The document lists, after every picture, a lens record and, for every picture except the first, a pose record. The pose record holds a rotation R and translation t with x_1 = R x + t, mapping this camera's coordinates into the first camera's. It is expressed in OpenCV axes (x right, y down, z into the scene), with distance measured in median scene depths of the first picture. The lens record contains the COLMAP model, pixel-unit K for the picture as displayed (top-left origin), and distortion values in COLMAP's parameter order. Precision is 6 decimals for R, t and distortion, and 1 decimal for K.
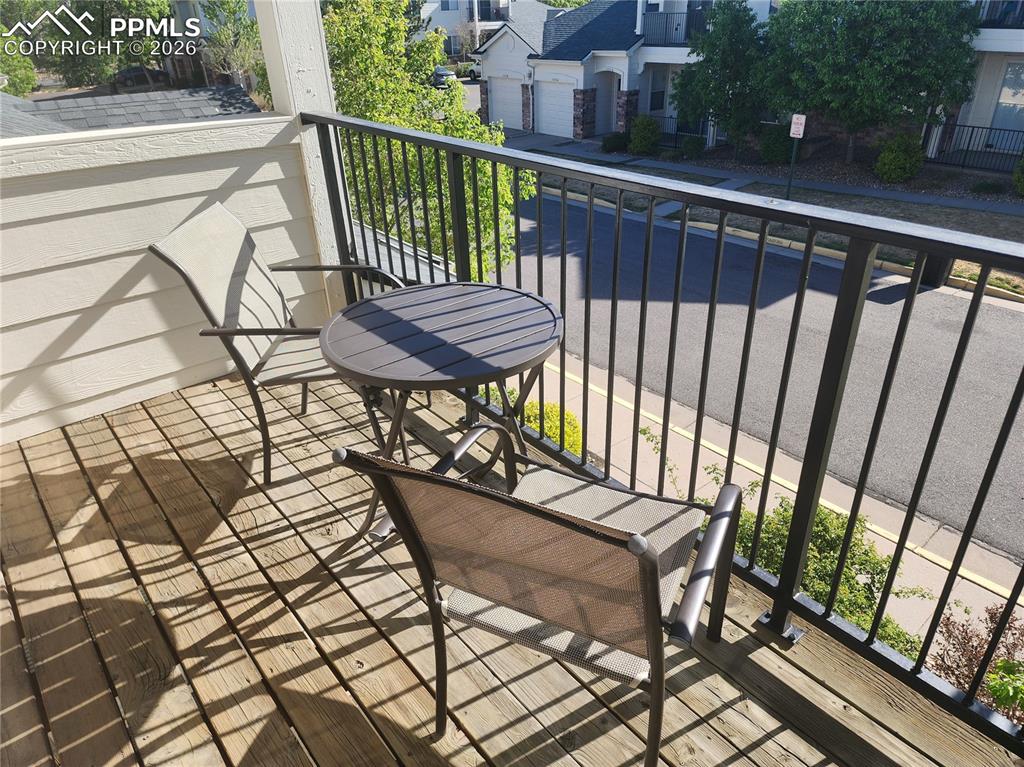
lens RADIAL K [[664.5, 0, 529.0], [0, 664.5, 388.8], [0, 0, 1]] dist [0.072720, -0.048252]
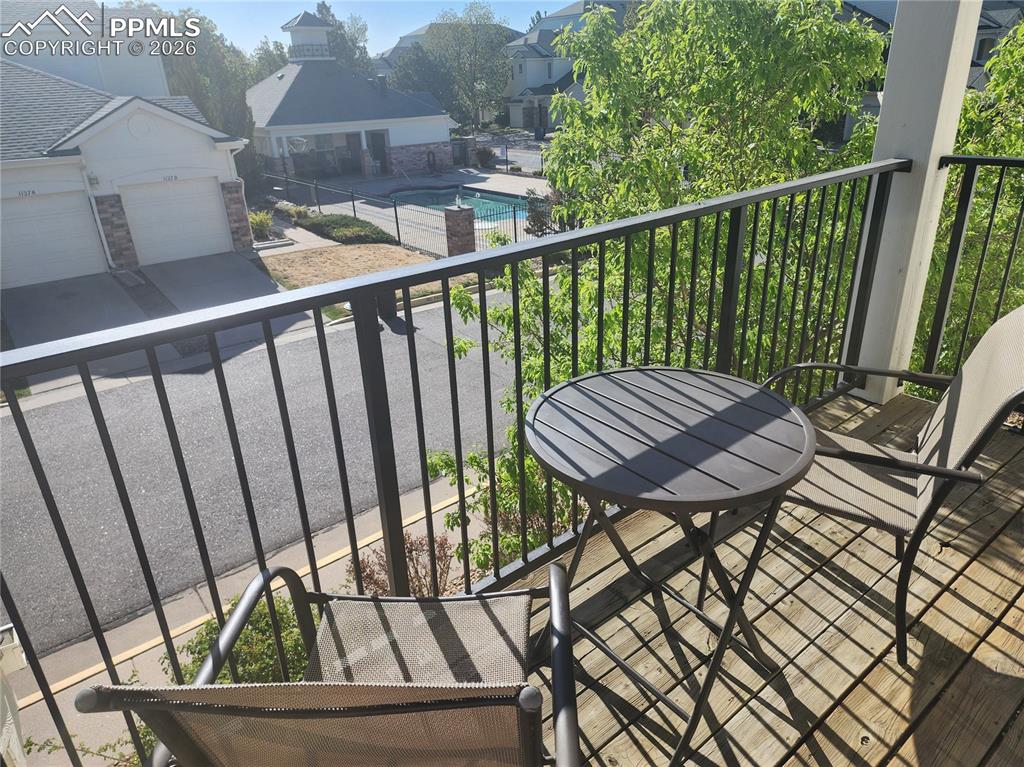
lens RADIAL K [[664.5, 0, 529.0], [0, 664.5, 388.8], [0, 0, 1]] dist [0.072720, -0.048252]
pose [[0.037814, -0.397799, 0.916693, -0.858402], [0.520506, 0.790918, 0.321748, -0.472655], [-0.853021, 0.464977, 0.236964, 0.870370]]
